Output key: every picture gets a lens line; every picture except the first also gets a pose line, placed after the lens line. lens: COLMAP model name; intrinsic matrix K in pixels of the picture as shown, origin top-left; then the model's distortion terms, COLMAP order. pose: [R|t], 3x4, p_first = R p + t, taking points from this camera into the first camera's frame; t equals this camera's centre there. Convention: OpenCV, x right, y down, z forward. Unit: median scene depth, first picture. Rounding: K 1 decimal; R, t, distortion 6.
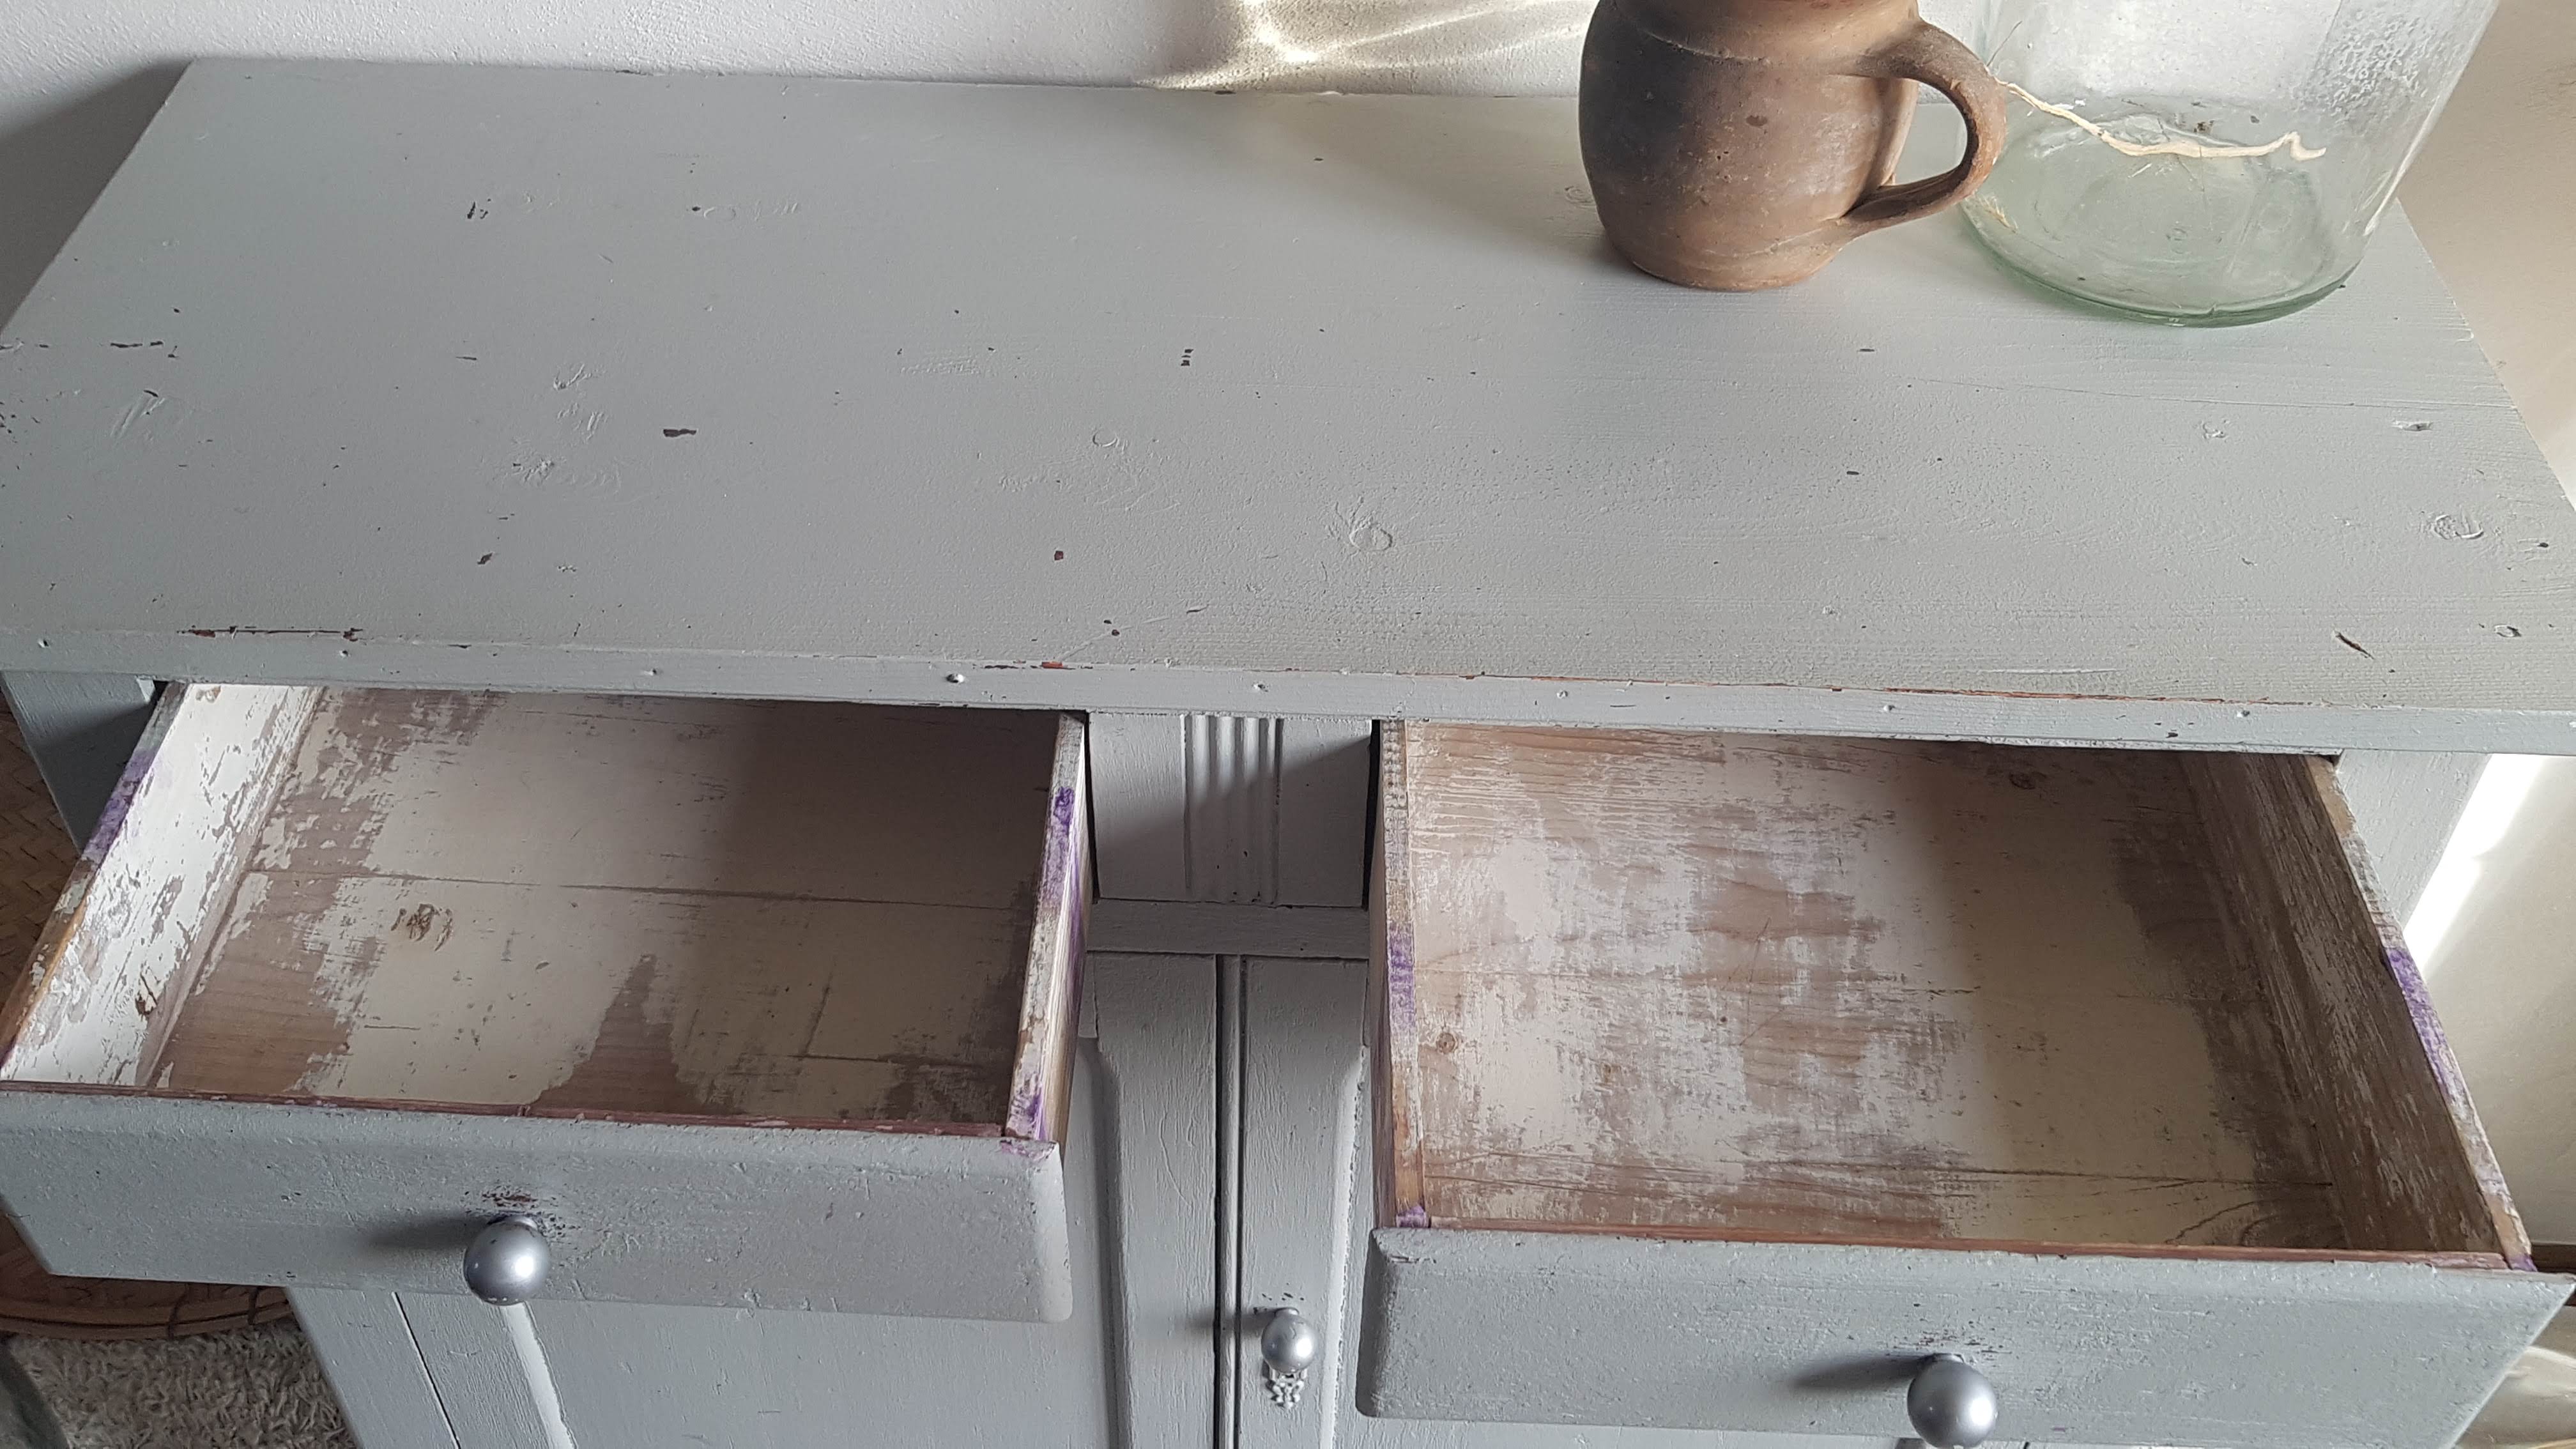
lens RADIAL K [[2346.1, 0, 1241.3], [0, 2346.1, 730.5], [0, 0, 1]] dist [0.094581, -0.182758]
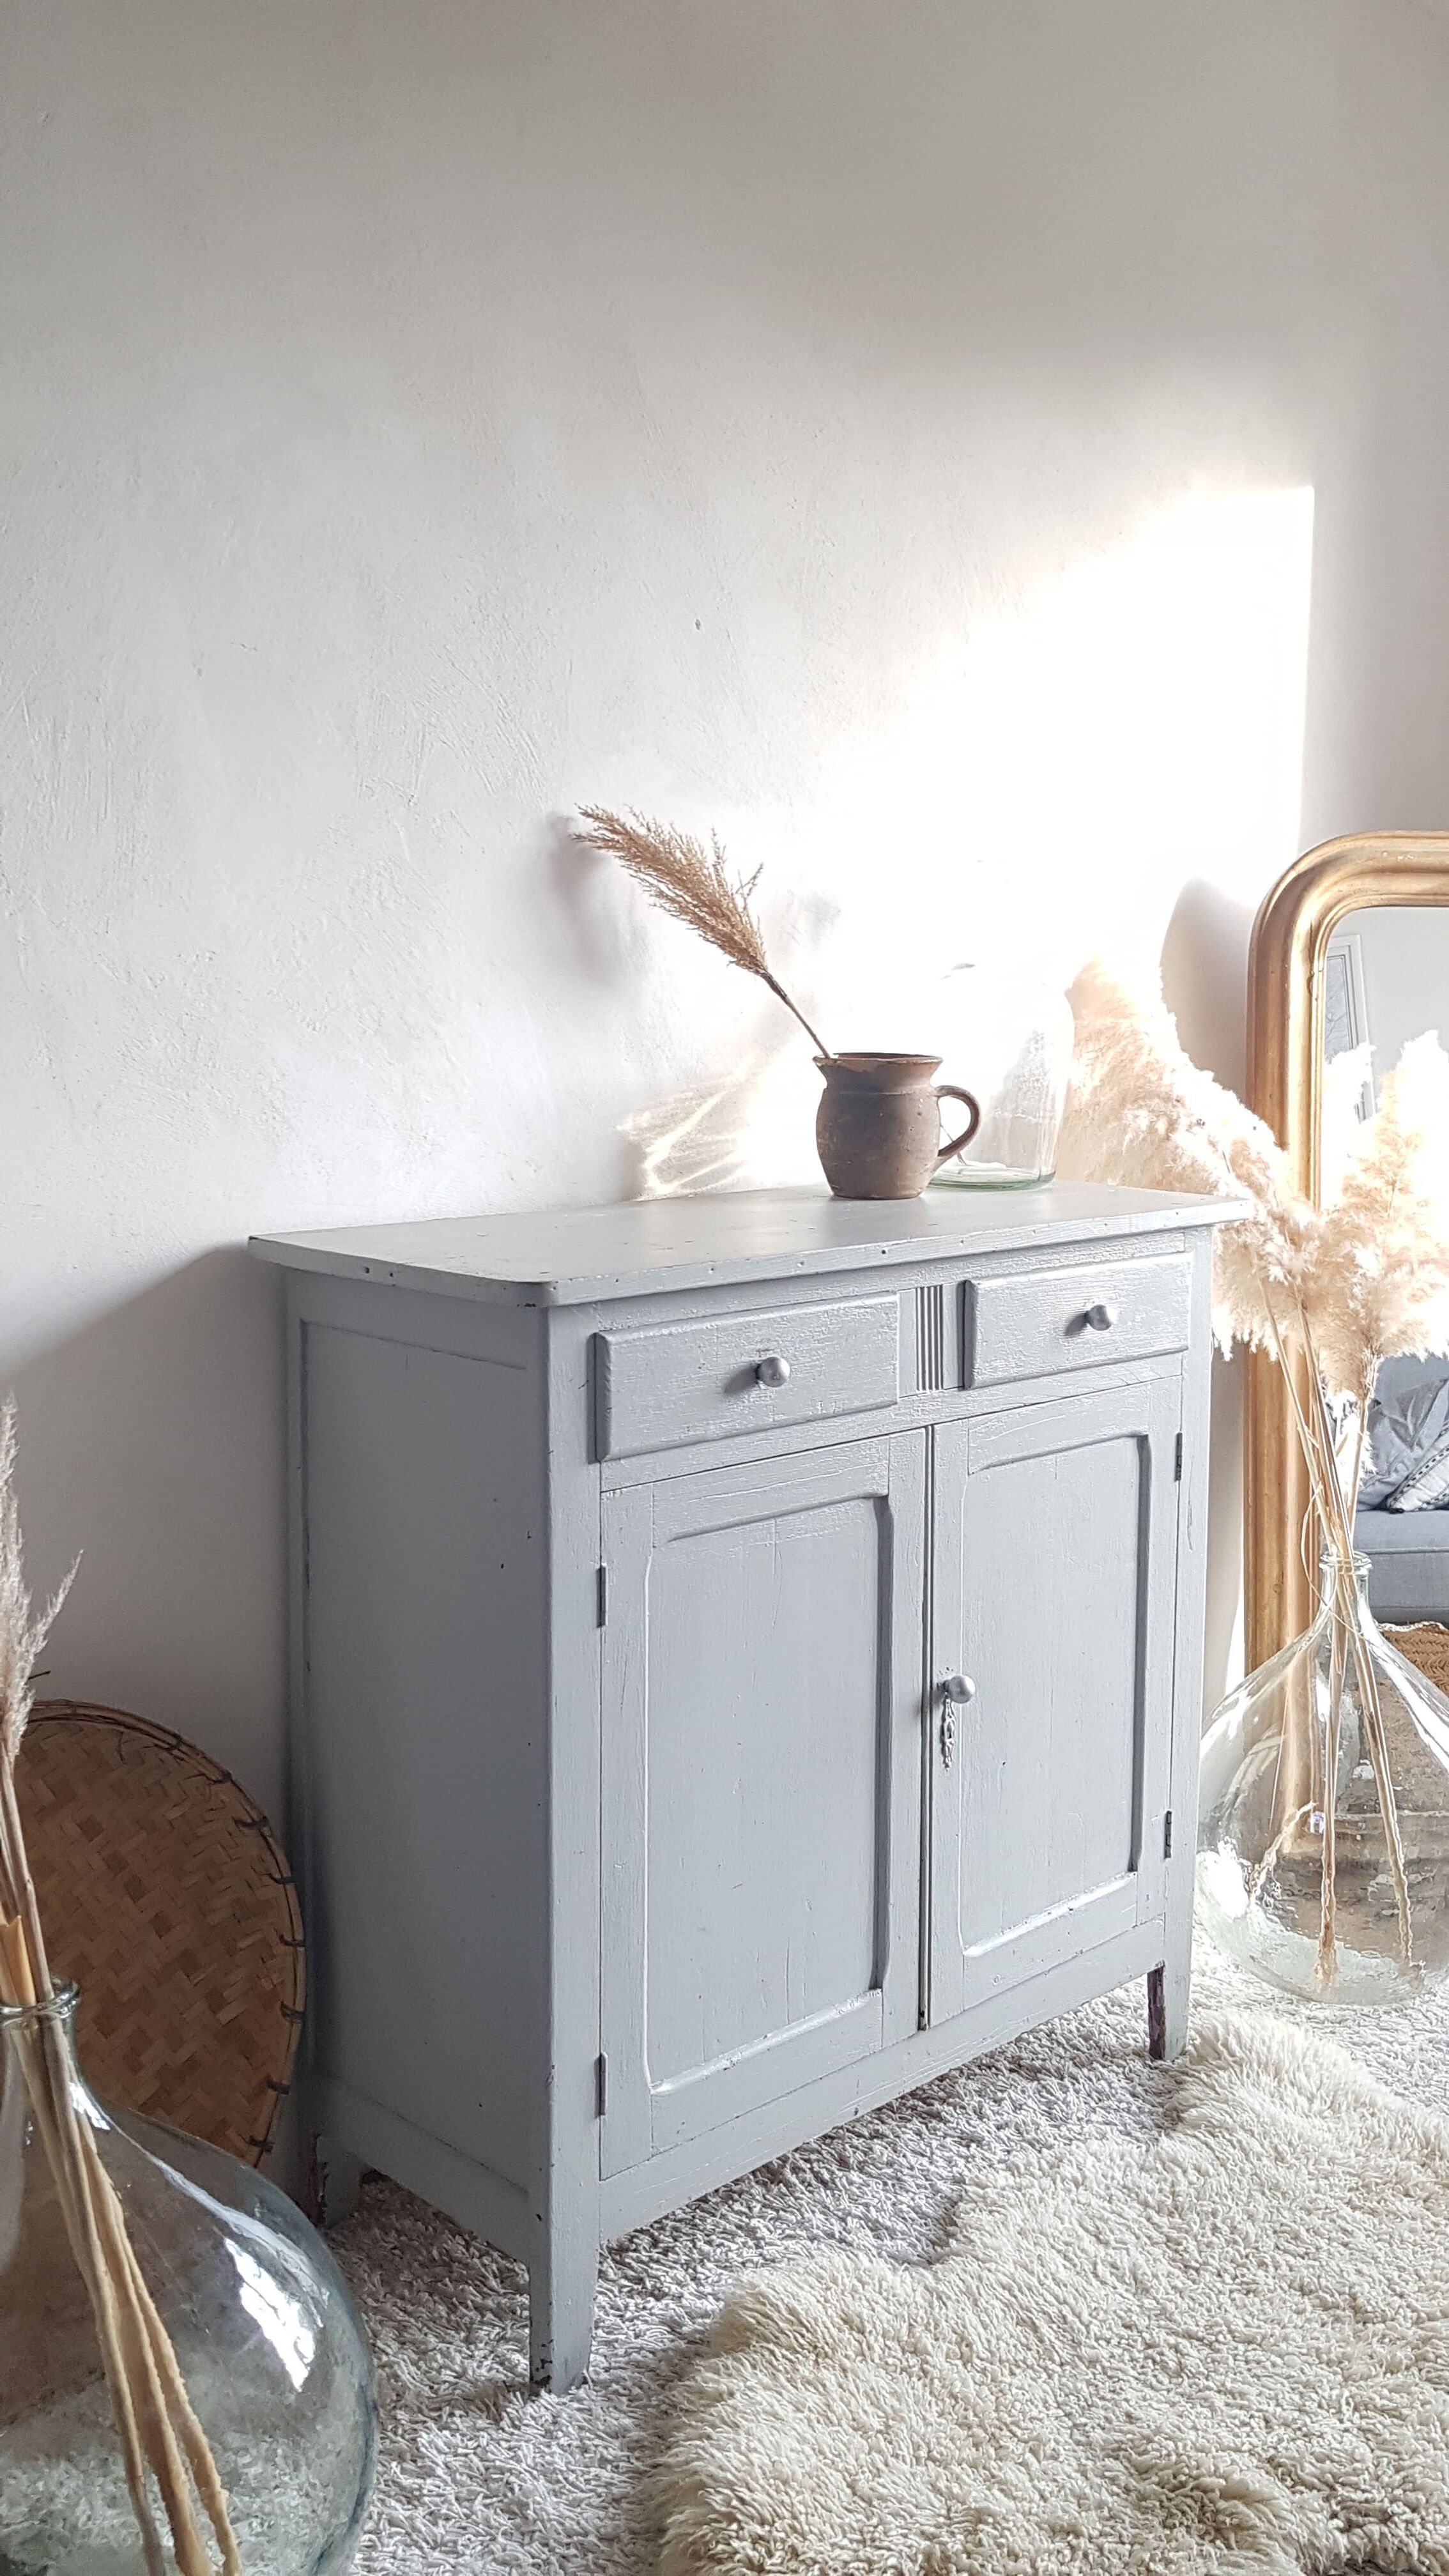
lens RADIAL K [[2346.1, 0, 768.3], [0, 2346.1, 1232.3], [0, 0, 1]] dist [0.094581, -0.182758]
pose [[0.688973, -0.089651, 0.719221, -1.715413], [0.501648, 0.775212, -0.383920, 0.738423], [-0.523131, 0.625307, 0.579073, -0.362591]]
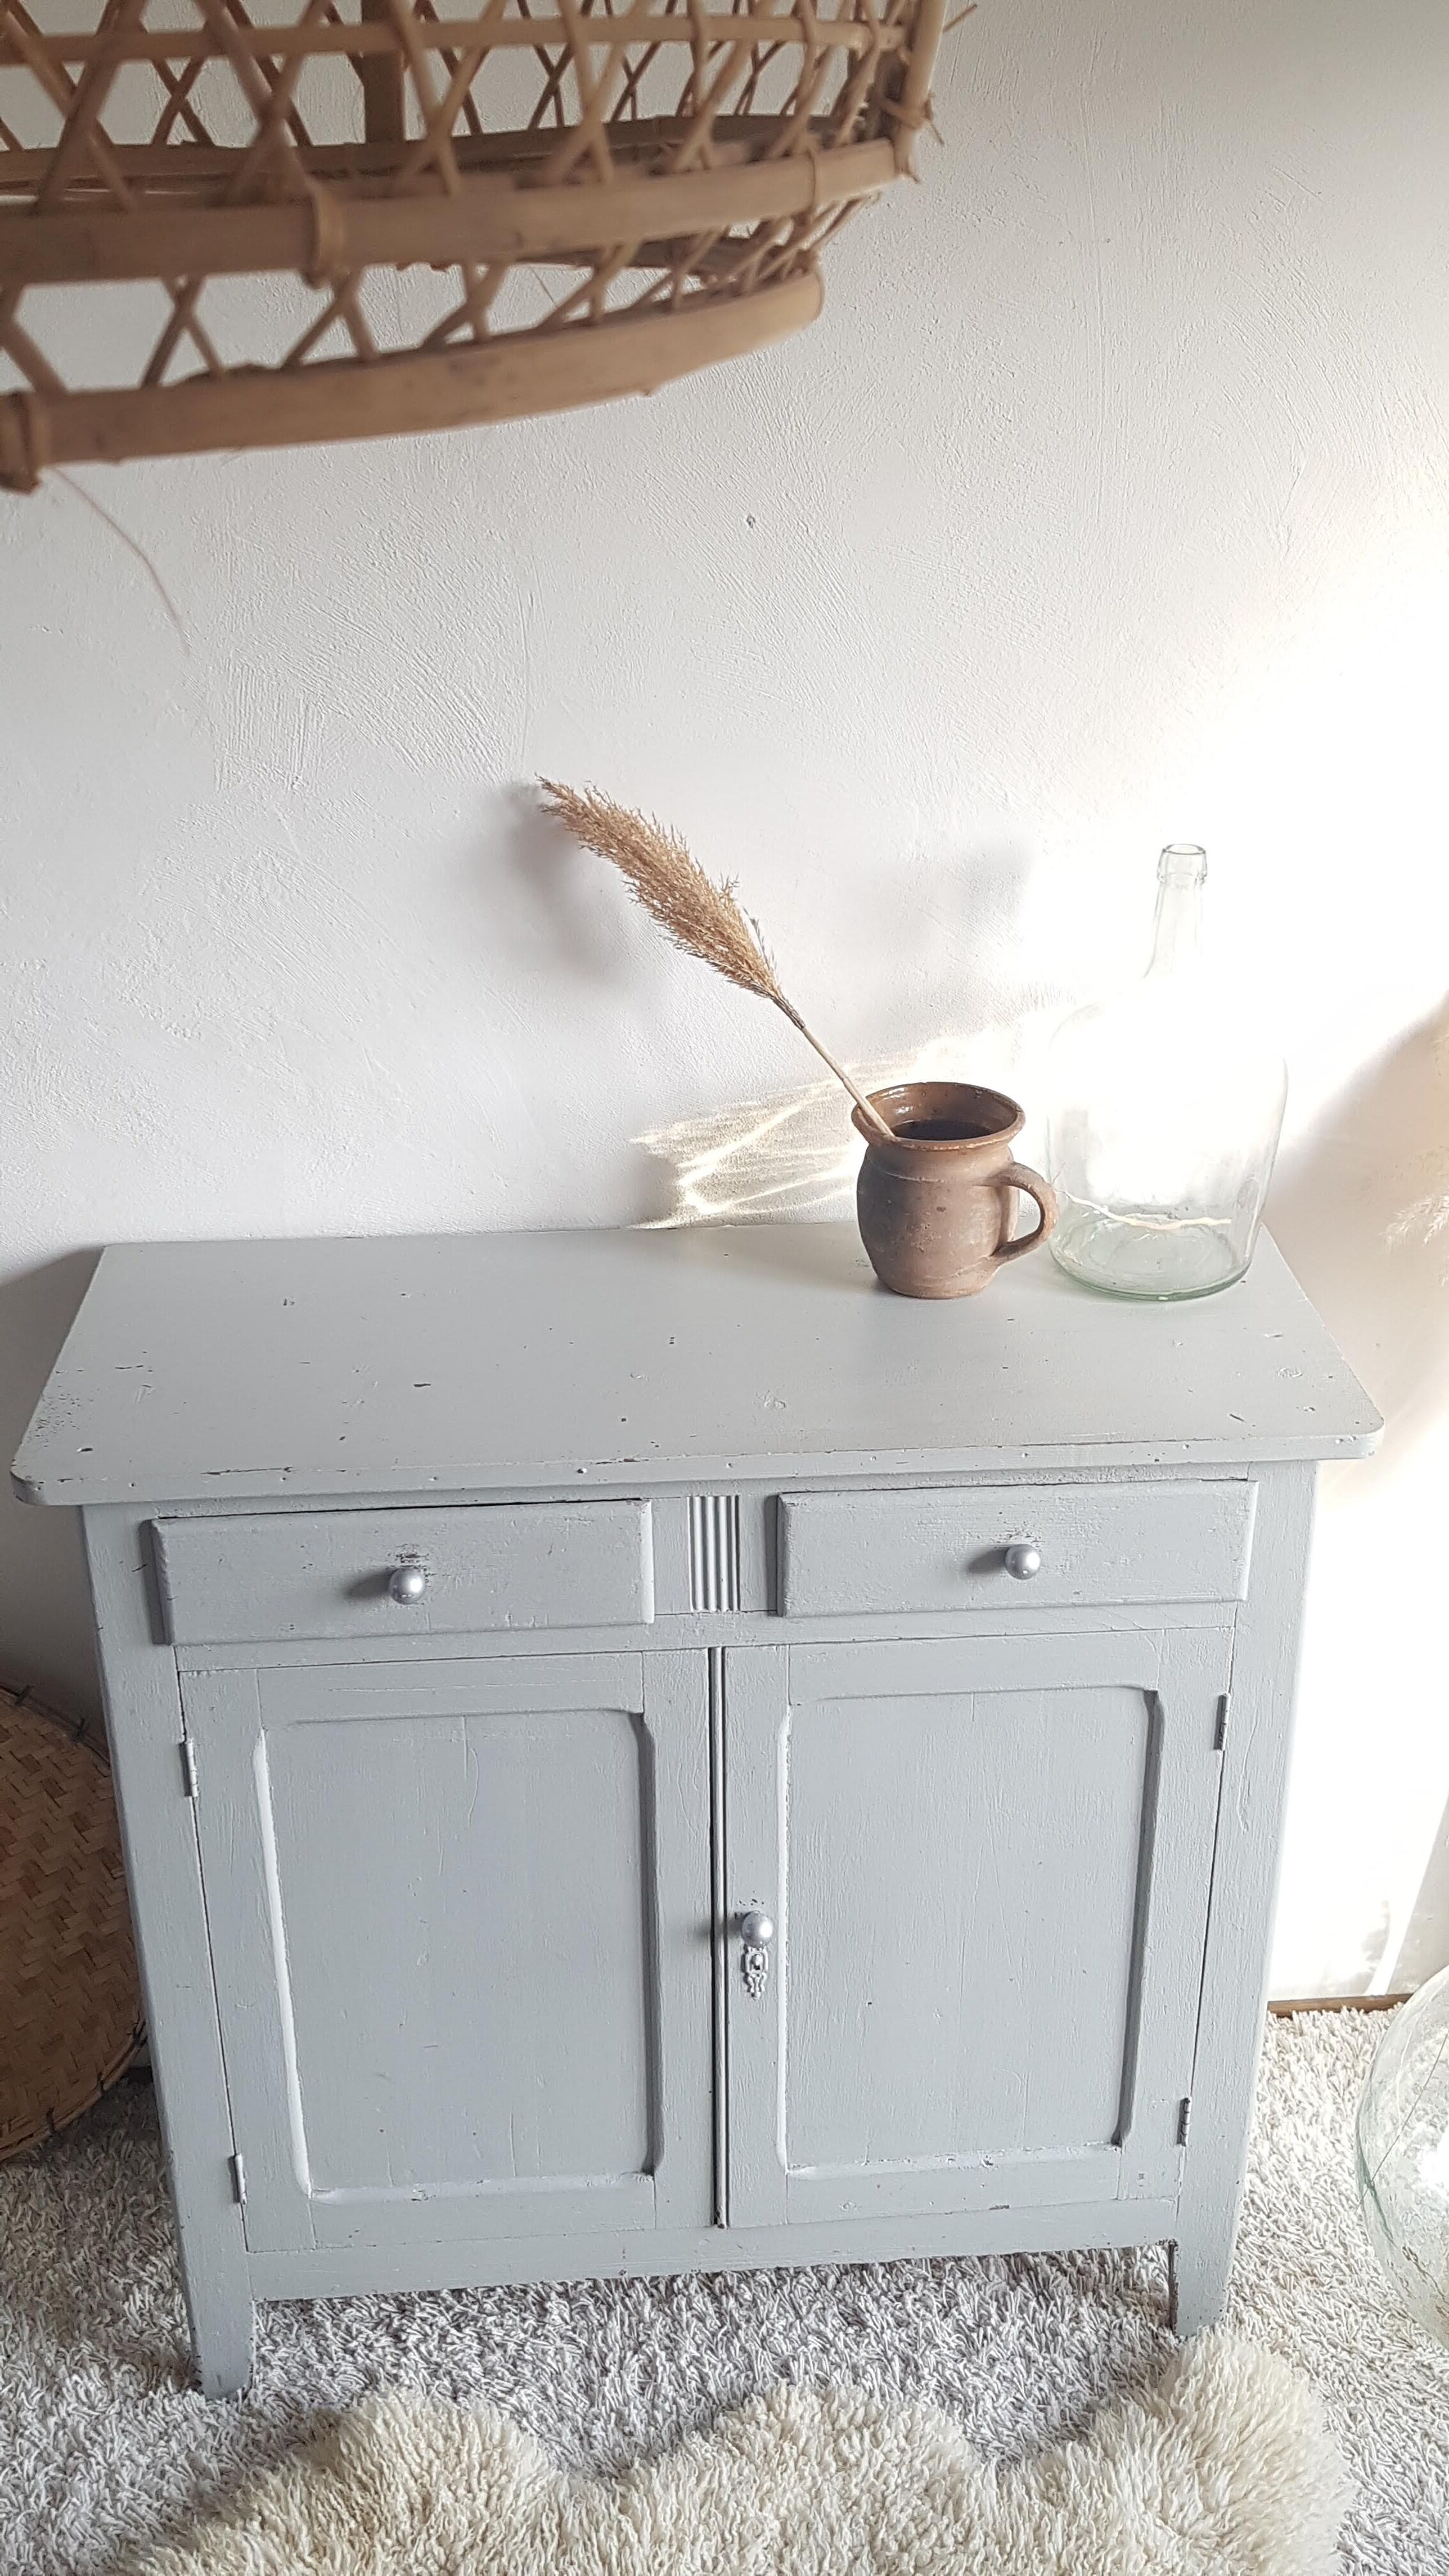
lens RADIAL K [[2346.1, 0, 768.3], [0, 2346.1, 1232.3], [0, 0, 1]] dist [0.094581, -0.182758]
pose [[0.994489, -0.052201, 0.090925, -0.113261], [0.079271, 0.941960, -0.326231, 0.390448], [-0.068618, 0.331641, 0.940907, -0.855554]]
